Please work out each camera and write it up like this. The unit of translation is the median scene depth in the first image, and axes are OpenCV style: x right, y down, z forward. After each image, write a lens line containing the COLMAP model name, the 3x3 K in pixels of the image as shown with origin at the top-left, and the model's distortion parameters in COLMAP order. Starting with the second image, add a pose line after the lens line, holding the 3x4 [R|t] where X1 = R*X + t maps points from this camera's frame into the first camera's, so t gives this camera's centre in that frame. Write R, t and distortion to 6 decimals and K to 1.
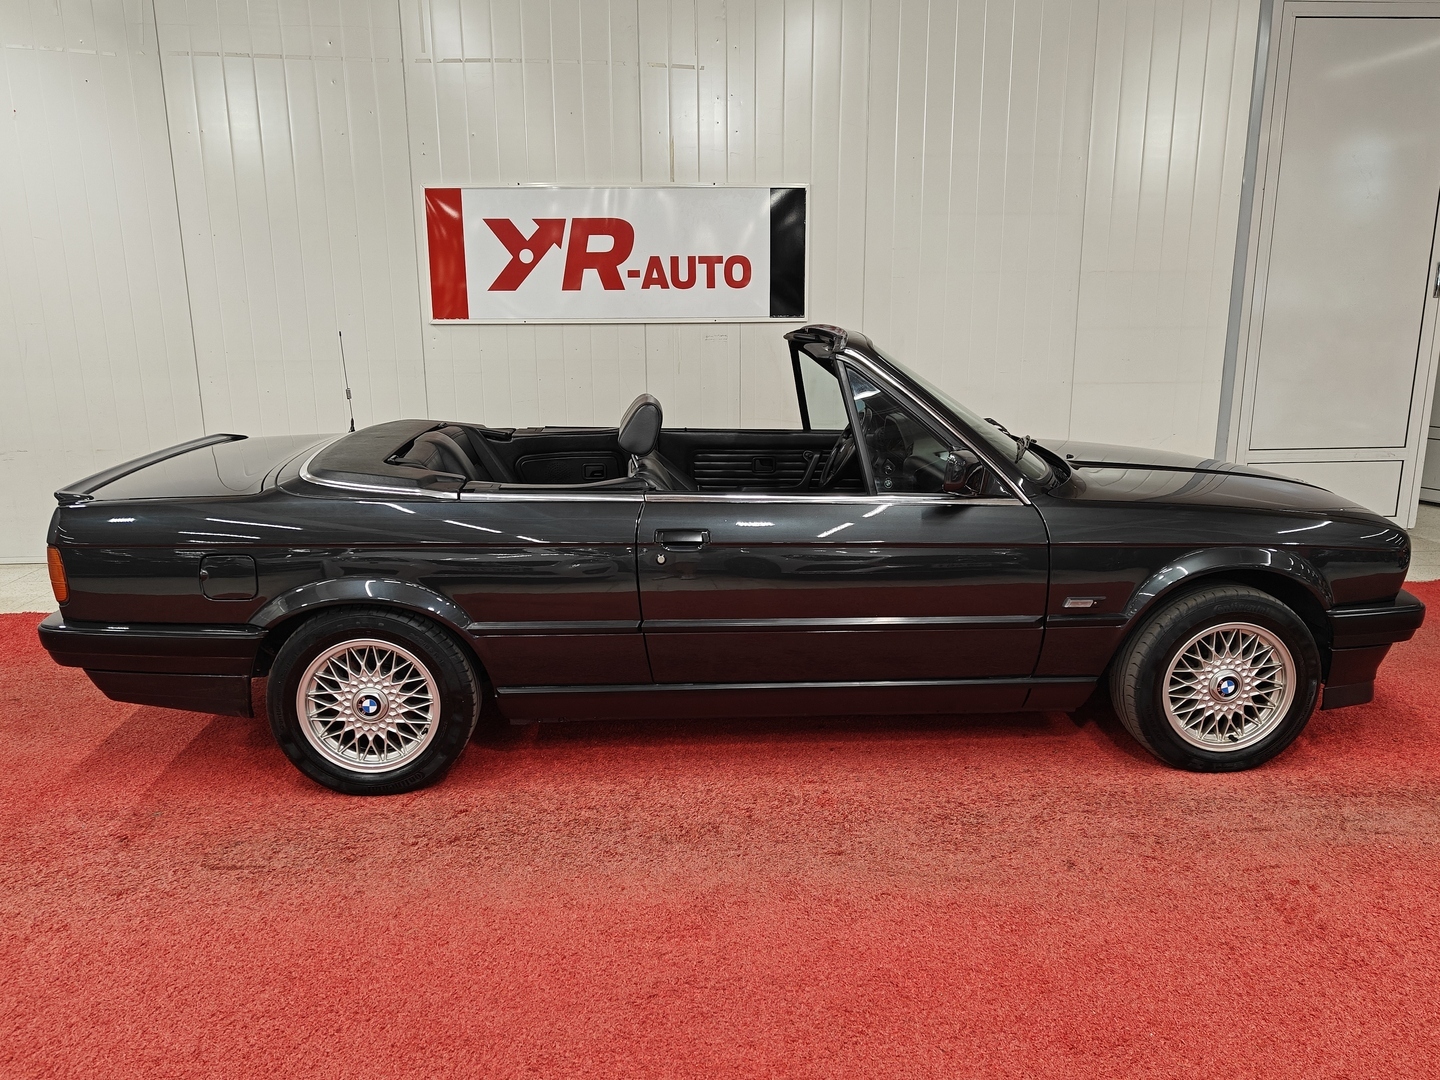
lens RADIAL K [[1103.1, 0, 720.0], [0, 1103.1, 540.0], [0, 0, 1]] dist [0.005683, 0.002785]
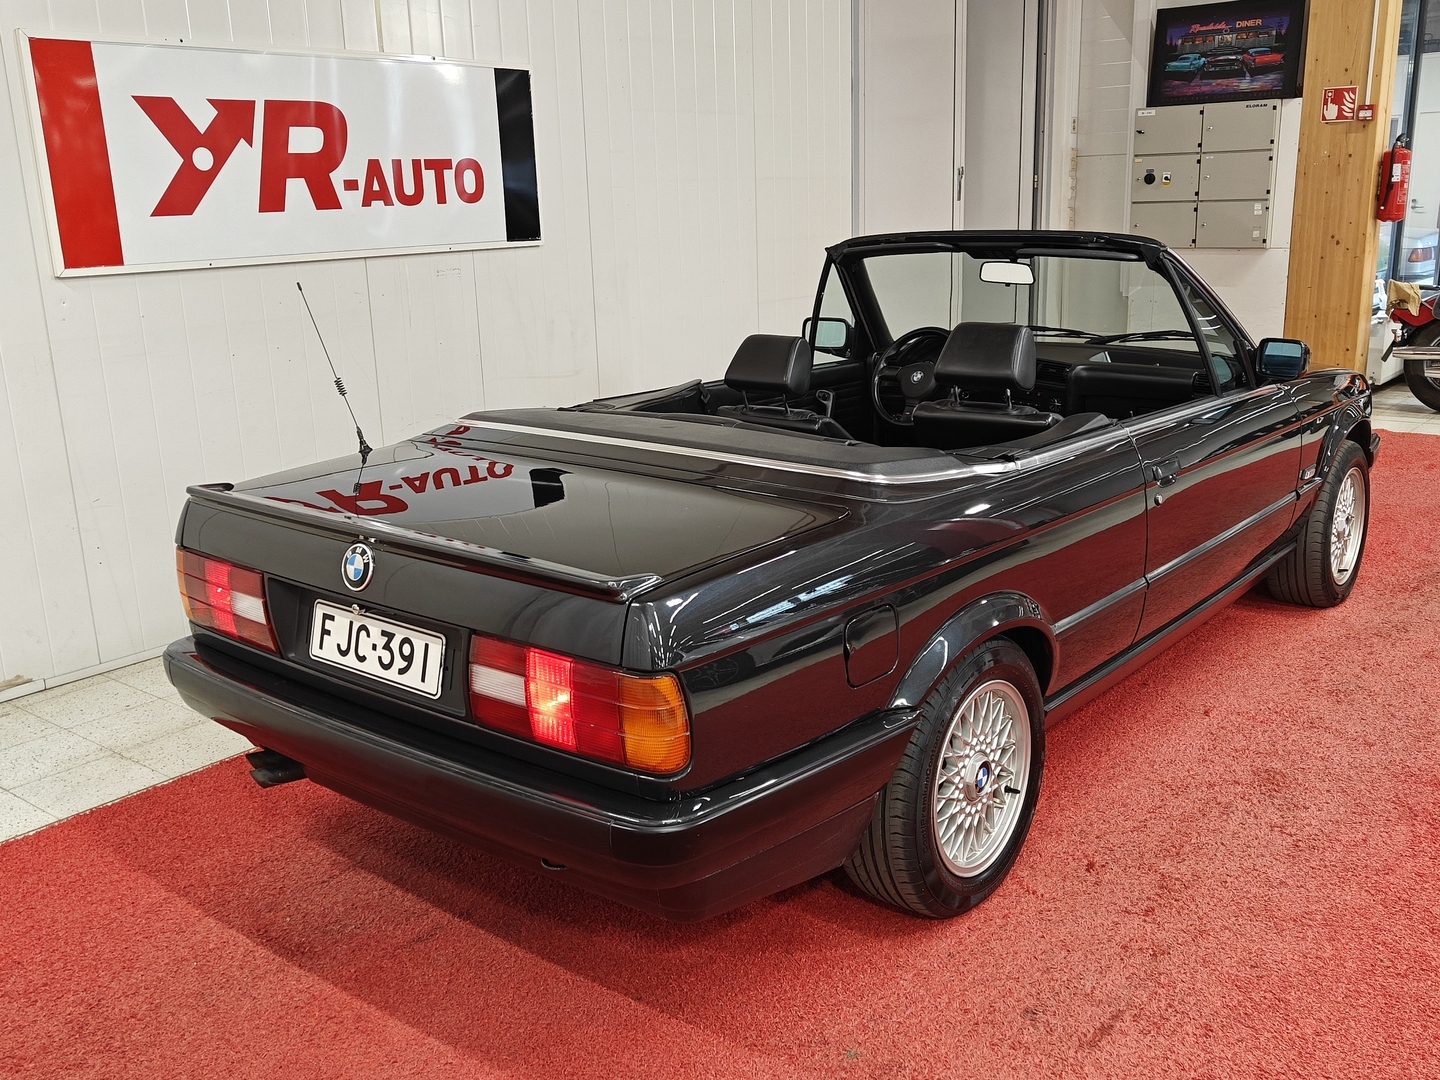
lens RADIAL K [[1342.7, 0, 726.7], [0, 1342.7, 542.8], [0, 0, 1]] dist [-0.013888, 0.010519]
pose [[0.673864, -0.202245, 0.710637, -0.694876], [0.191019, 0.976796, 0.096859, -0.078156], [-0.713736, 0.070475, 0.696860, 0.347941]]
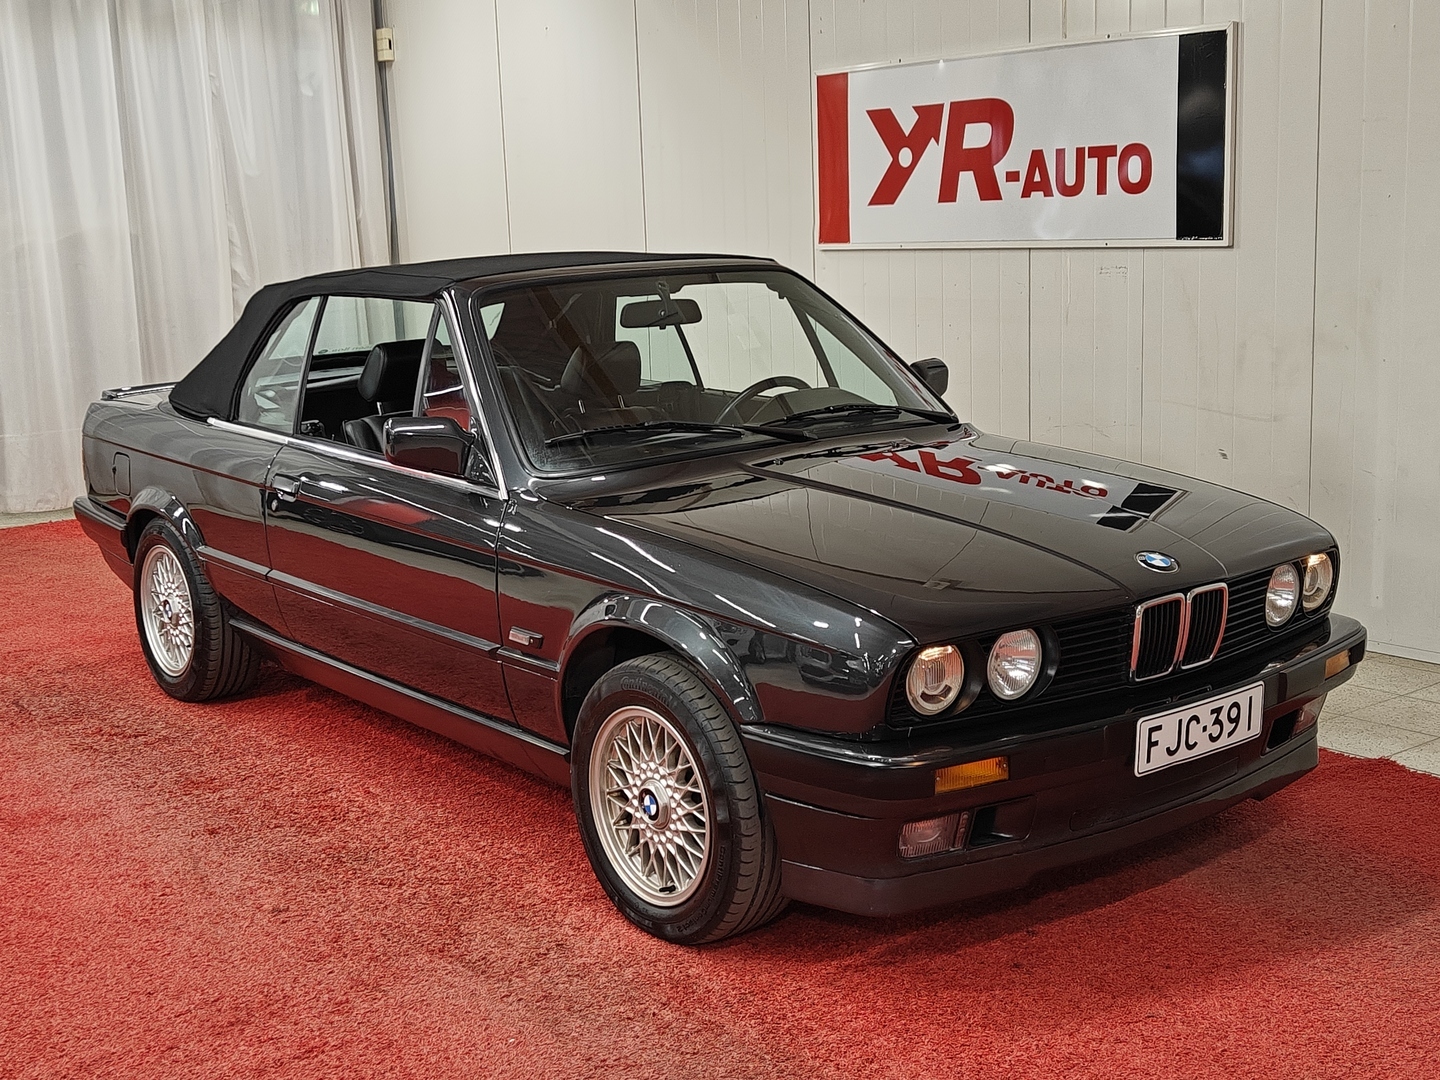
lens RADIAL K [[1823.2, 0, 720.0], [0, 1823.2, 540.0], [0, 0, 1]] dist [0.199048, -0.861466]
pose [[0.579033, 0.133380, -0.804320, 0.966417], [-0.154513, 0.986602, 0.052373, -0.062535], [0.800529, 0.093952, 0.591884, 0.247867]]
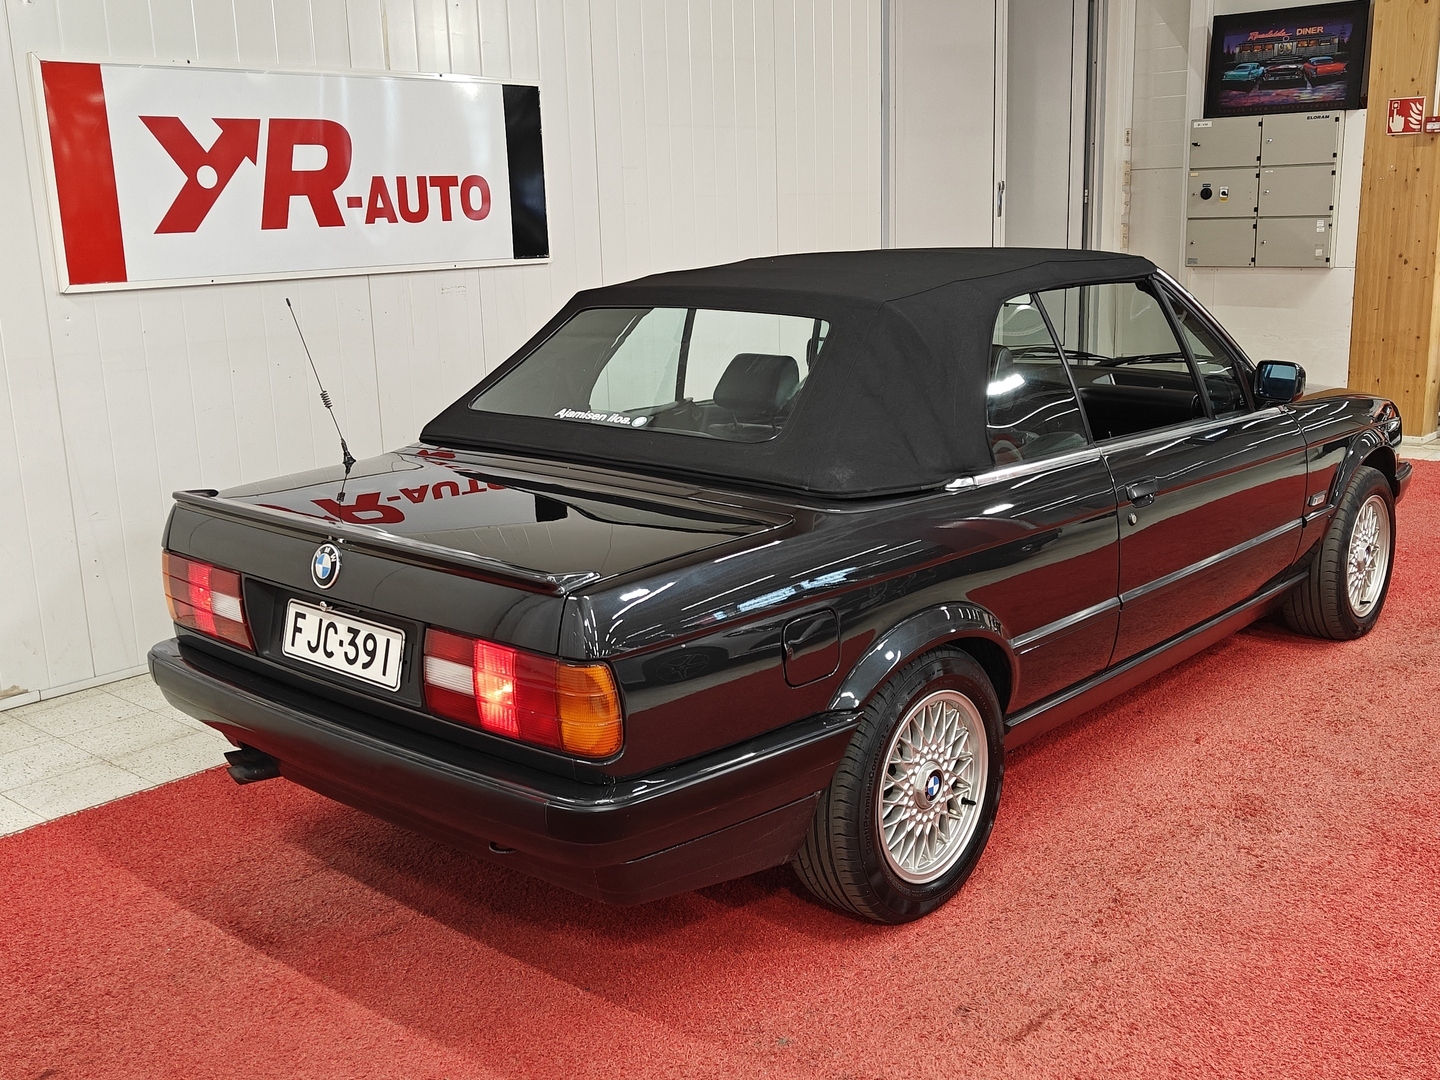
lens RADIAL K [[1477.8, 0, 720.0], [0, 1477.8, 540.0], [0, 0, 1]] dist [0.007474, -0.041863]
pose [[0.709295, -0.171019, 0.683852, -0.722996], [0.181797, 0.981686, 0.056941, -0.061298], [-0.681066, 0.083934, 0.727395, 0.257929]]
